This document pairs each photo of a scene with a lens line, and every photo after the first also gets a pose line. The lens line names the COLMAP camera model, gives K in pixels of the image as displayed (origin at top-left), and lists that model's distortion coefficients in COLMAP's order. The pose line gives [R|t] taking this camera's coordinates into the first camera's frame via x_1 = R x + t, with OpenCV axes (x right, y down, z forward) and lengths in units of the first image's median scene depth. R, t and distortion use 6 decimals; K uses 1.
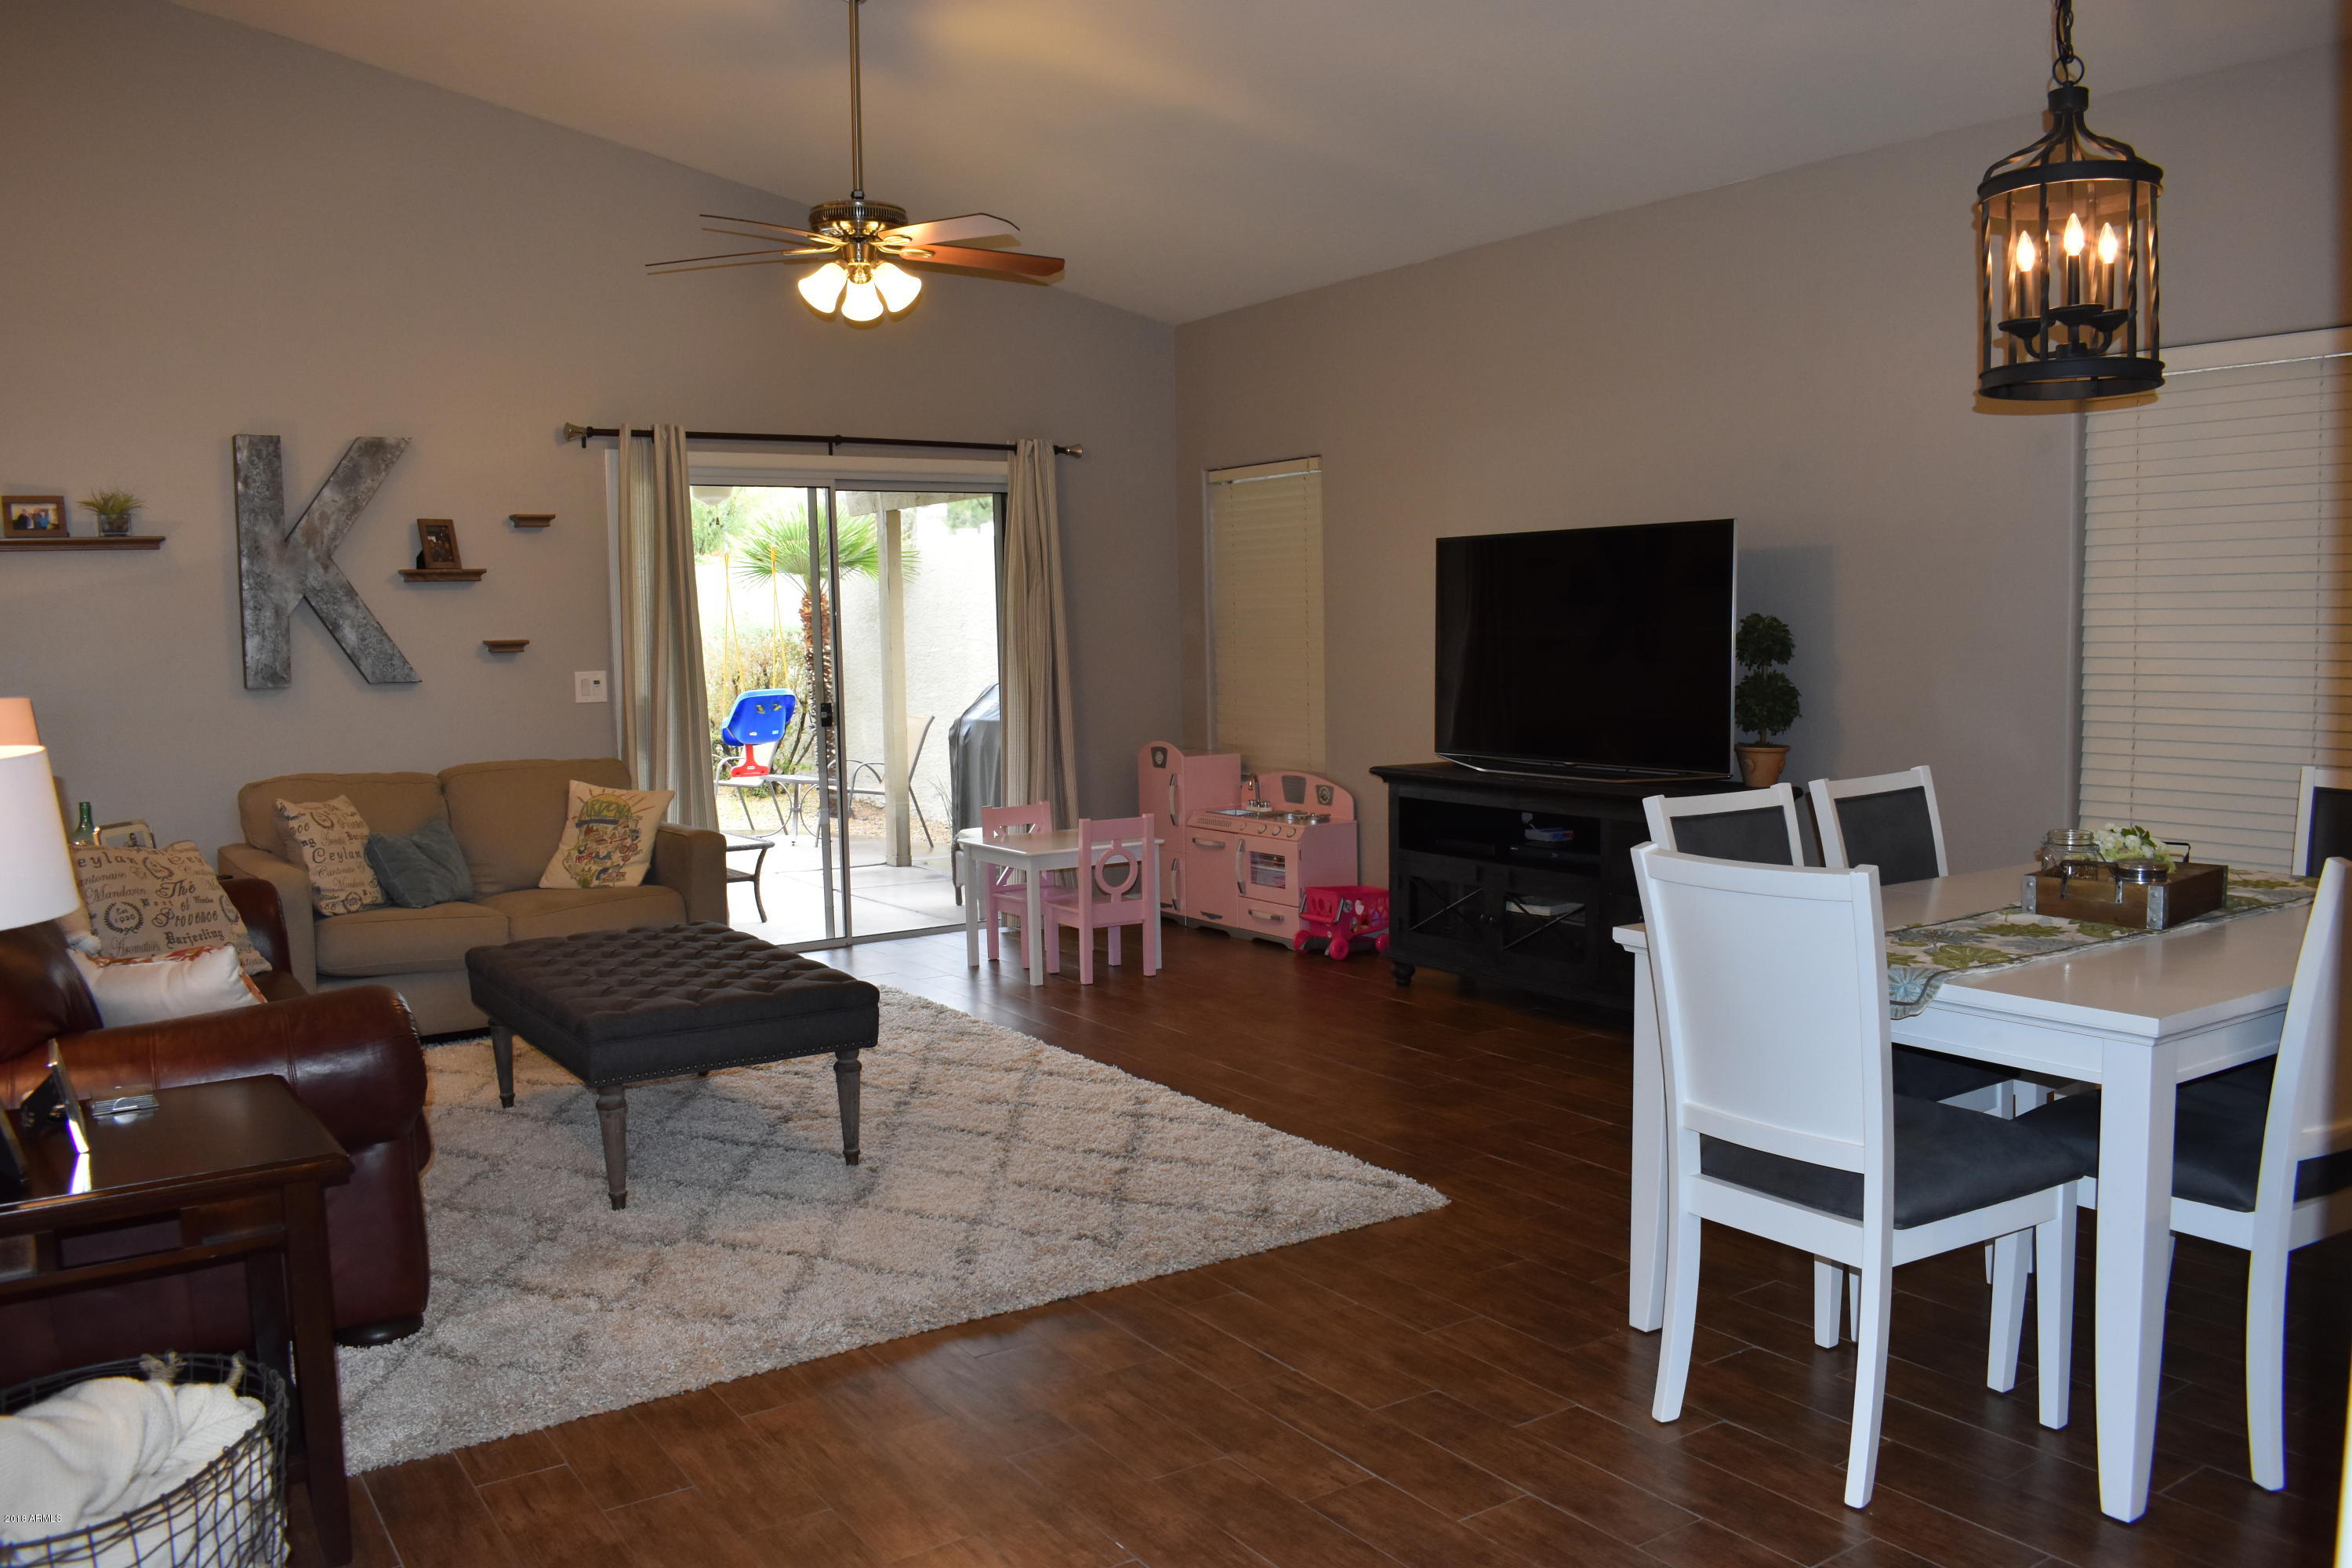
lens RADIAL K [[1844.3, 0, 1176.0], [0, 1844.3, 784.0], [0, 0, 1]] dist [-0.092560, 0.009712]
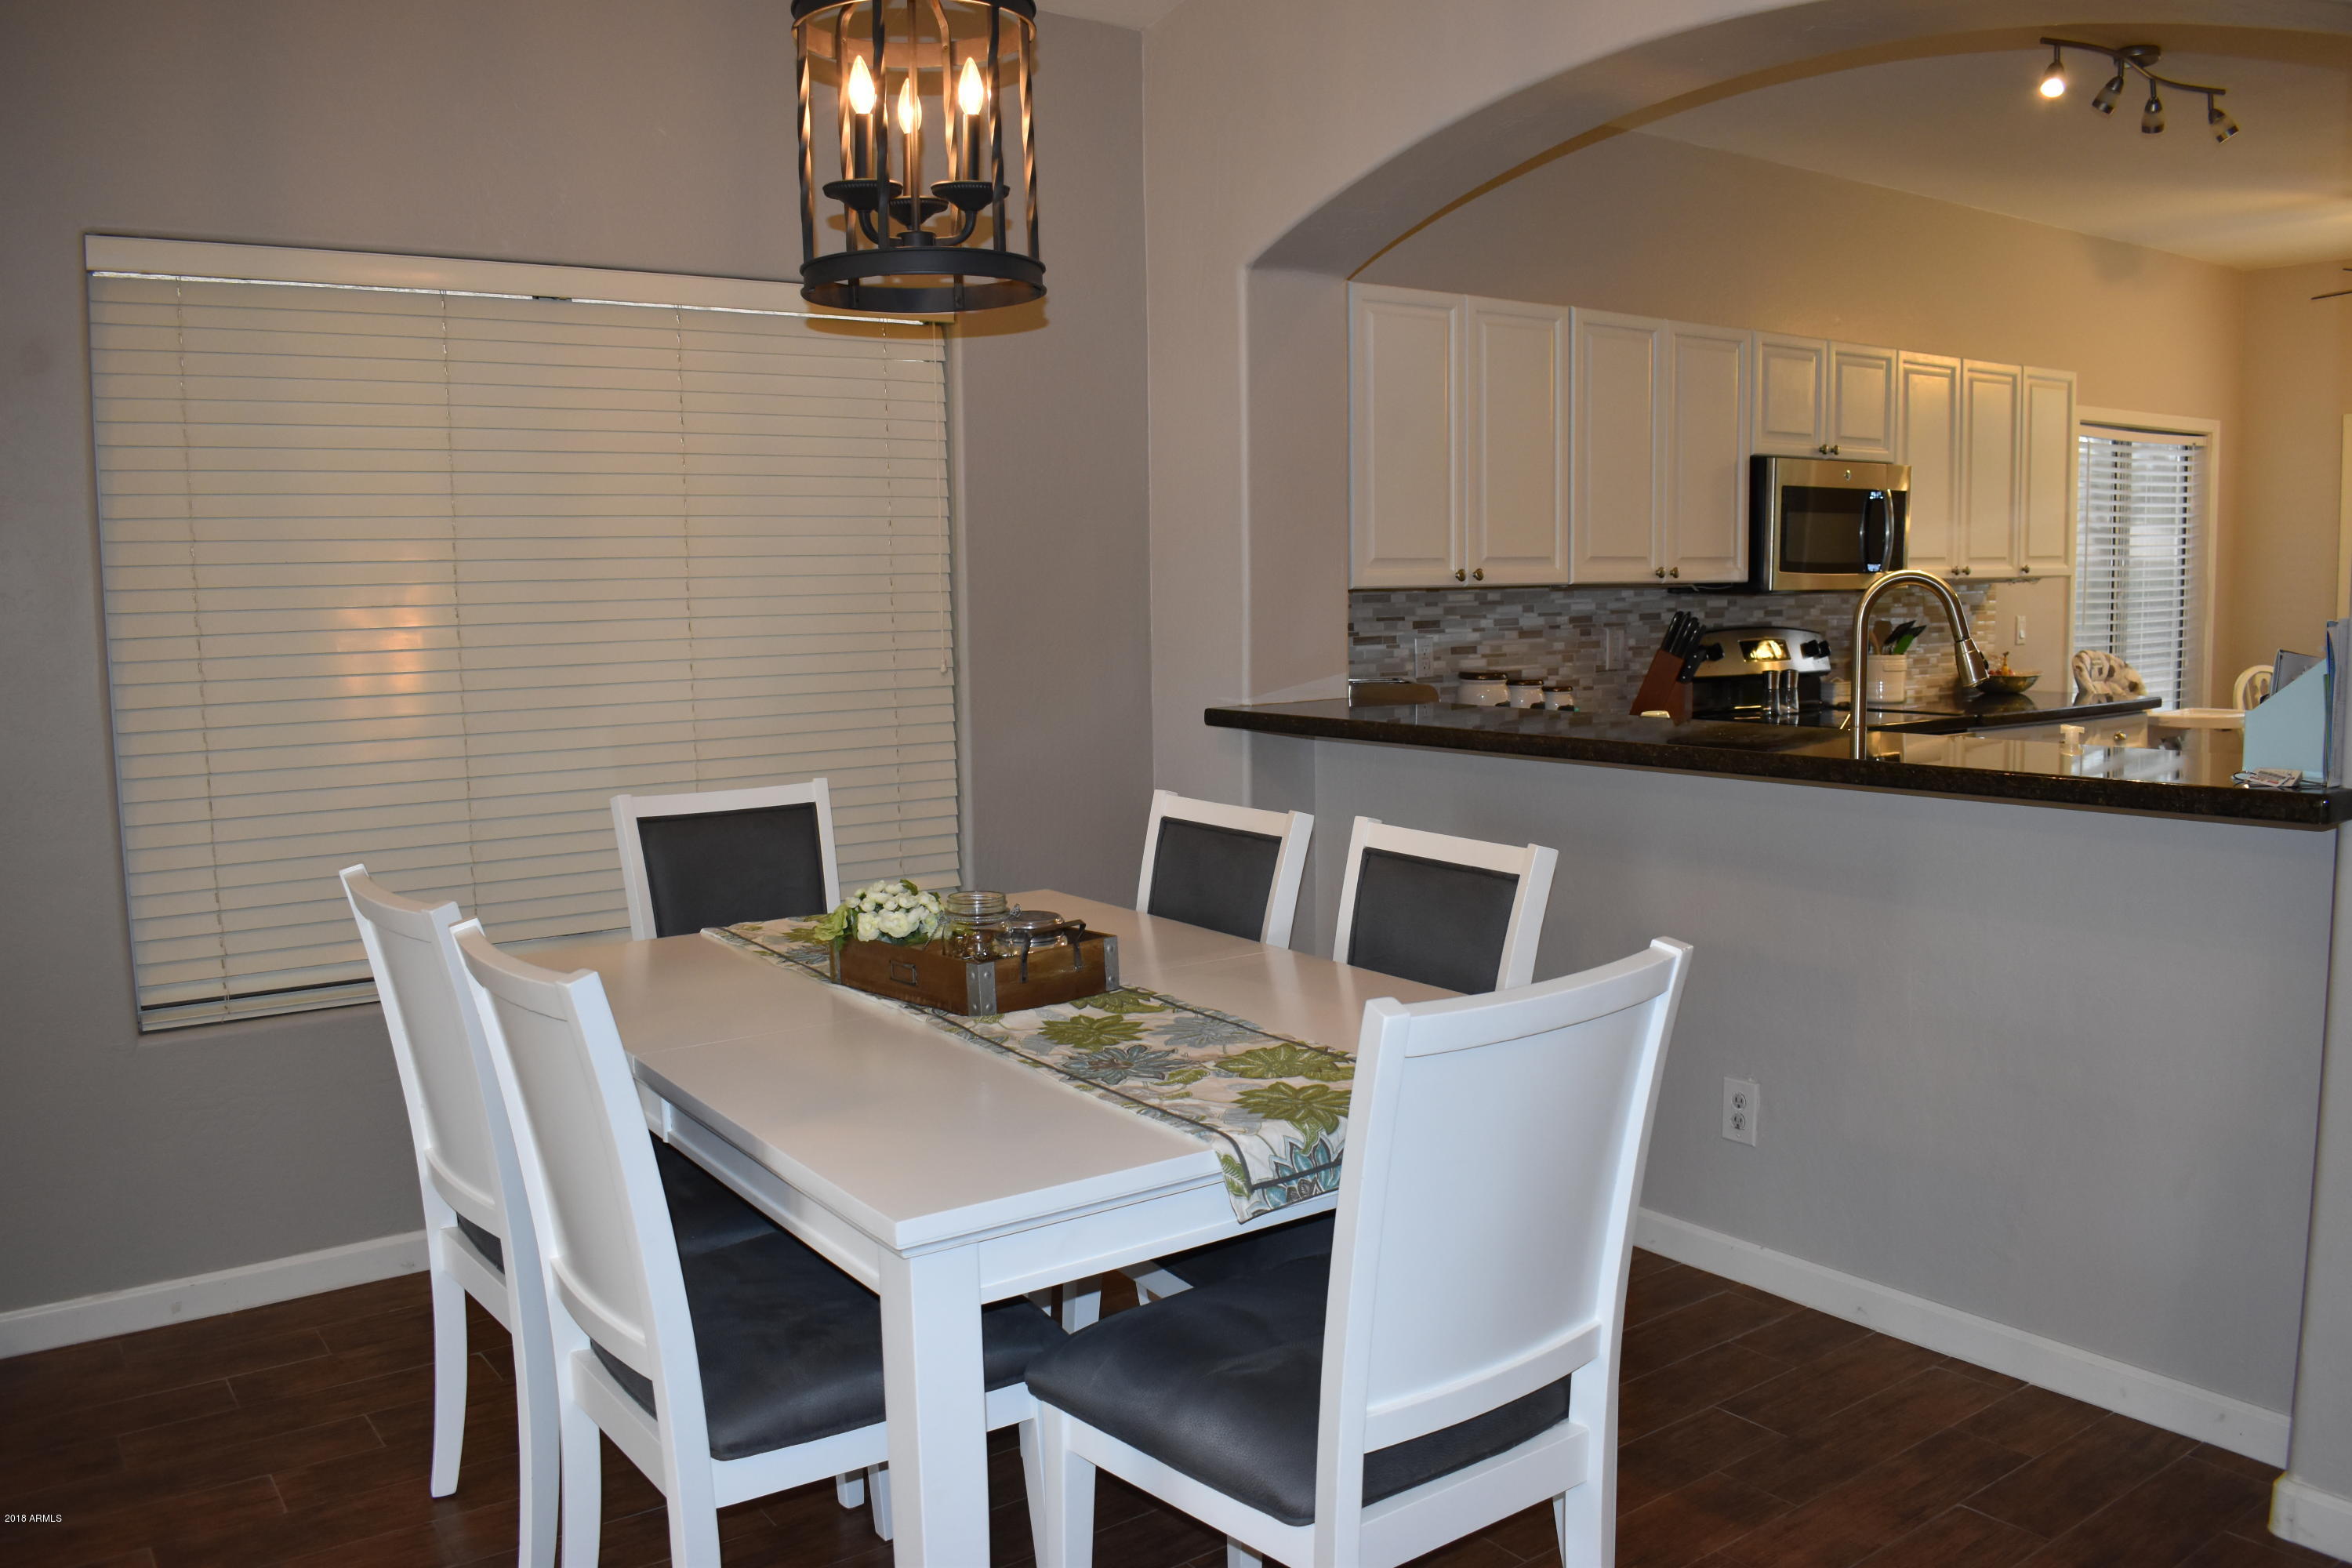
lens RADIAL K [[1823.3, 0, 1181.5], [0, 1823.3, 781.6], [0, 0, 1]] dist [-0.098869, 0.015955]
pose [[-0.049742, -0.089144, 0.994776, -0.136937], [0.104619, 0.990065, 0.093953, -0.044312], [-0.993268, 0.108746, -0.039922, 0.511002]]
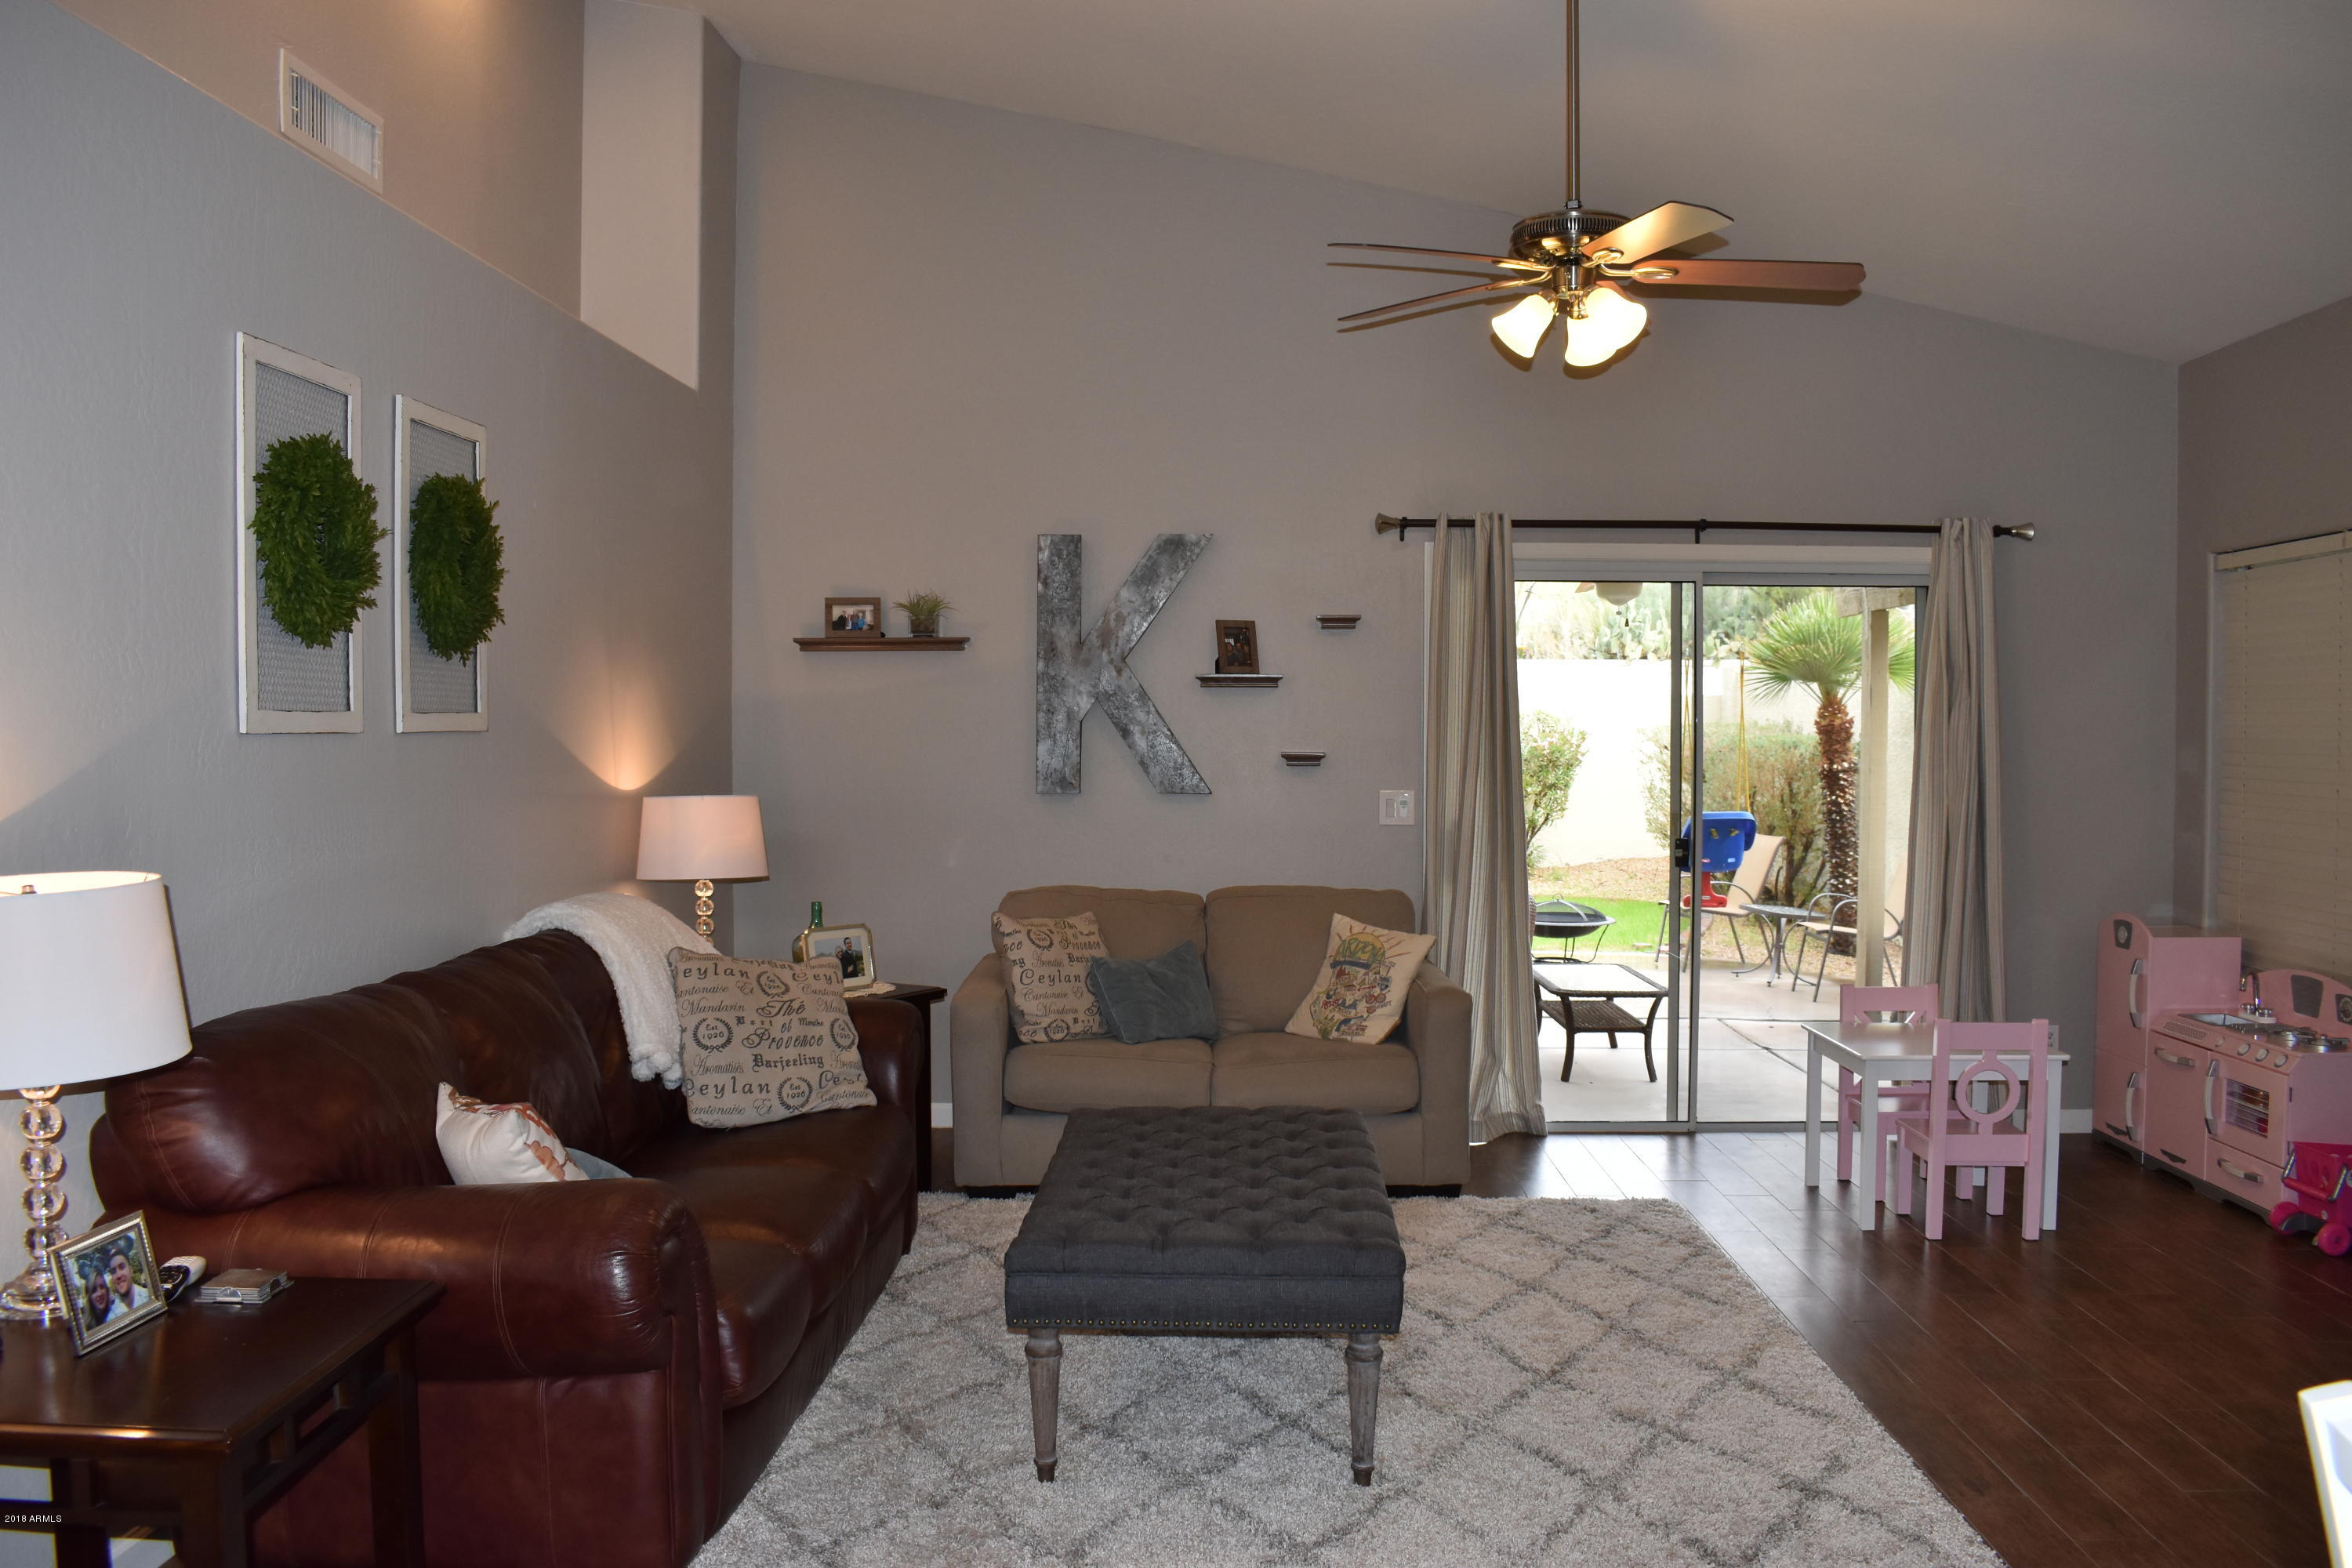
lens RADIAL K [[1823.3, 0, 1181.5], [0, 1823.3, 781.6], [0, 0, 1]] dist [-0.098869, 0.015955]
pose [[0.815569, 0.038686, -0.577365, 0.124720], [-0.071104, 0.996901, -0.033643, -0.033345], [0.574274, 0.068491, 0.815793, 0.251756]]
